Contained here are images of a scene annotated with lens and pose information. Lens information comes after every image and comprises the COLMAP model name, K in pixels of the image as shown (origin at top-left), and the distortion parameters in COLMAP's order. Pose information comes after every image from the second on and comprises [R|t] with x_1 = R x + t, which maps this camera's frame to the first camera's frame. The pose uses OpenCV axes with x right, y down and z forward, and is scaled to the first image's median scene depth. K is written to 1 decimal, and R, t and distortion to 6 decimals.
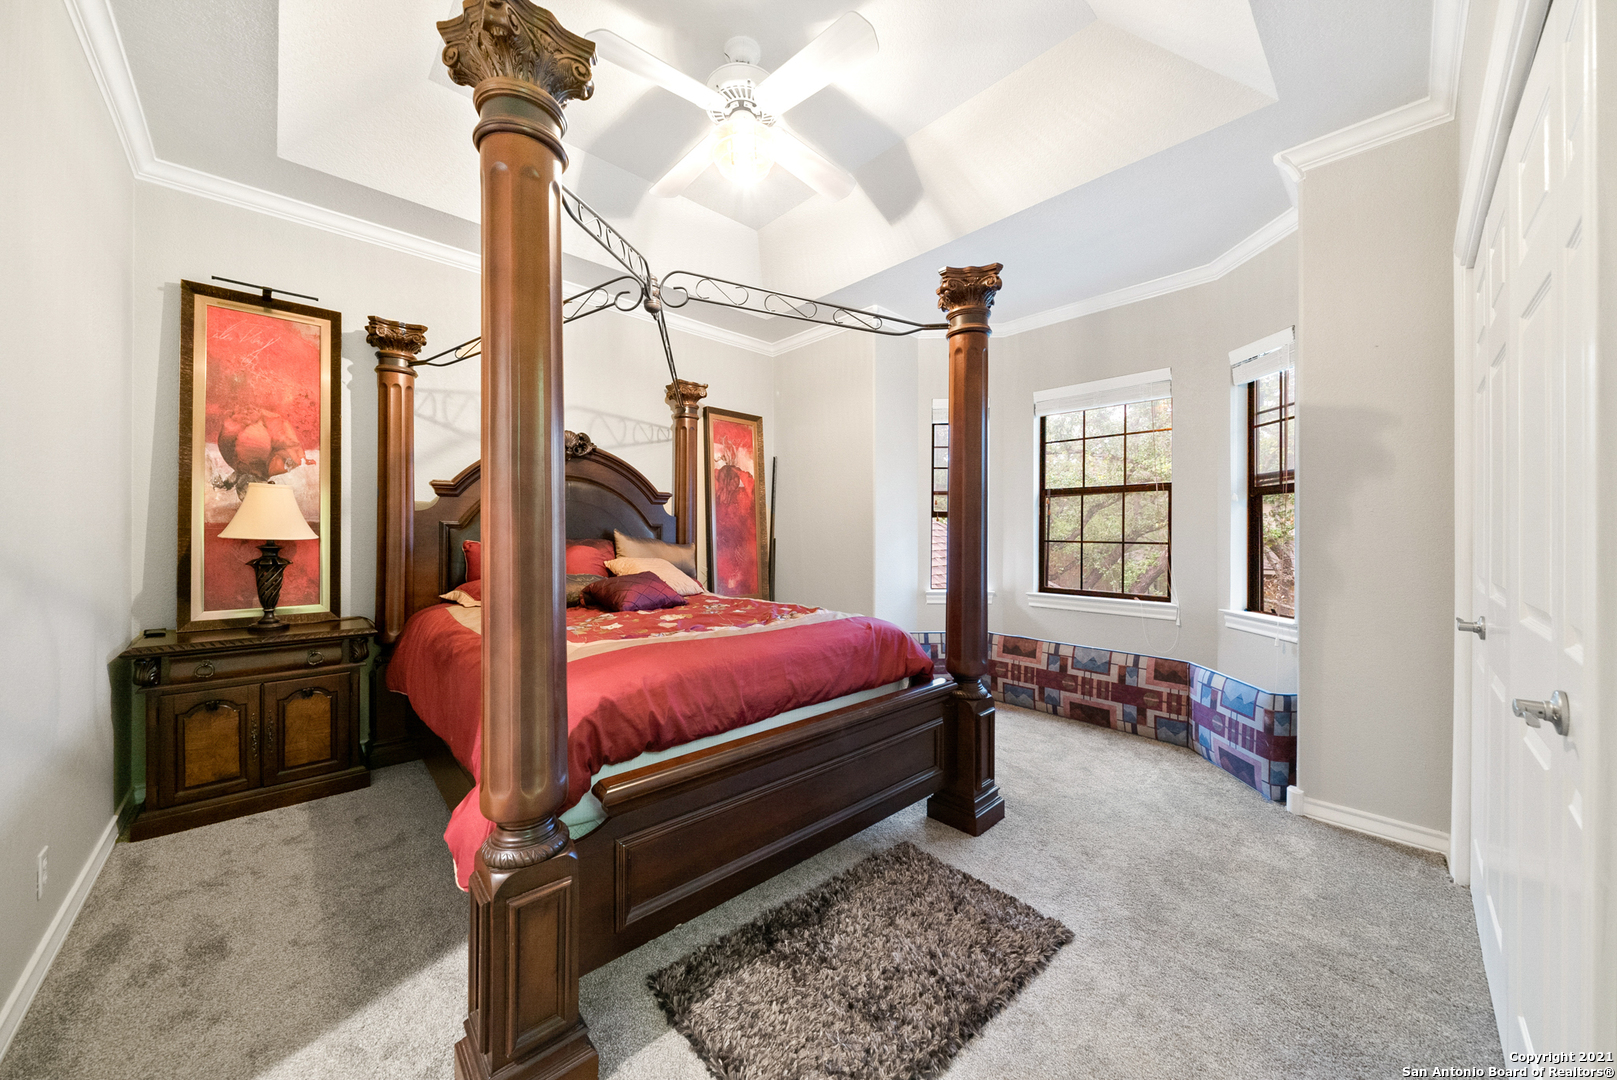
lens RADIAL K [[550.2, 0, 795.1], [0, 550.2, 530.6], [0, 0, 1]] dist [-0.005668, -0.000515]
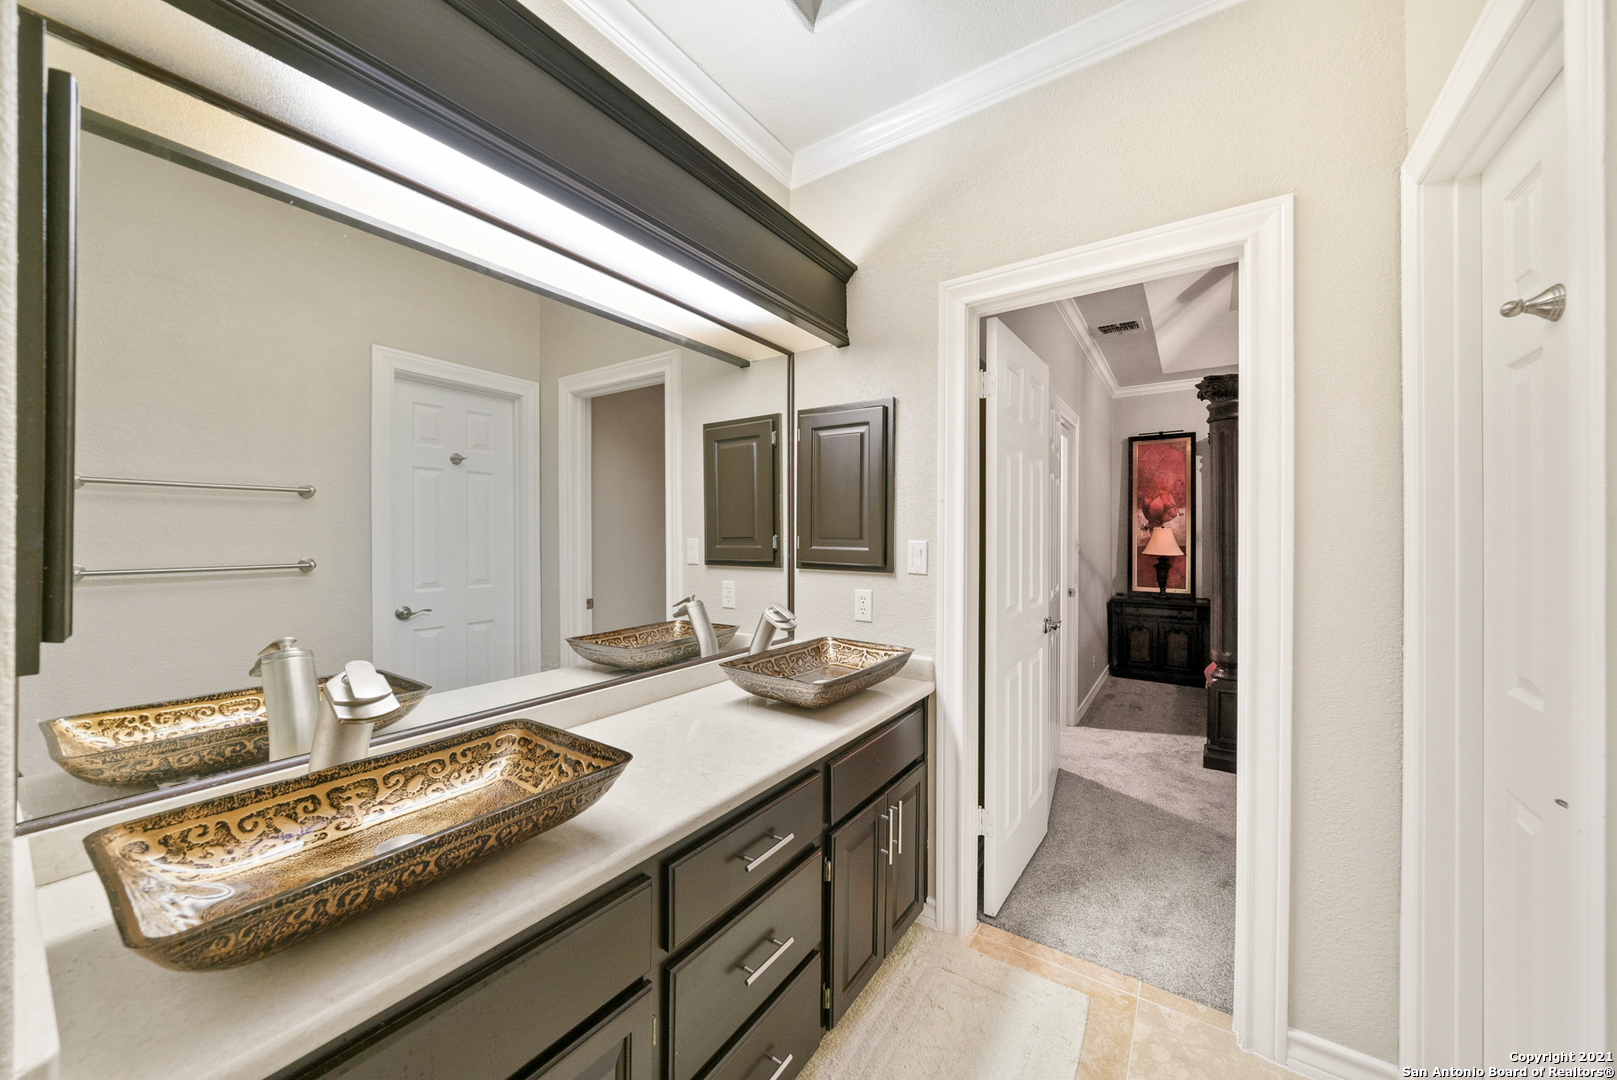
lens RADIAL K [[588.9, 0, 795.0], [0, 588.9, 535.0], [0, 0, 1]] dist [-0.005503, -0.000341]
pose [[0.209424, -0.003971, -0.977817, 0.912889], [0.000776, 0.999992, -0.003895, -0.050904], [0.977825, 0.000057, 0.209426, -0.814847]]
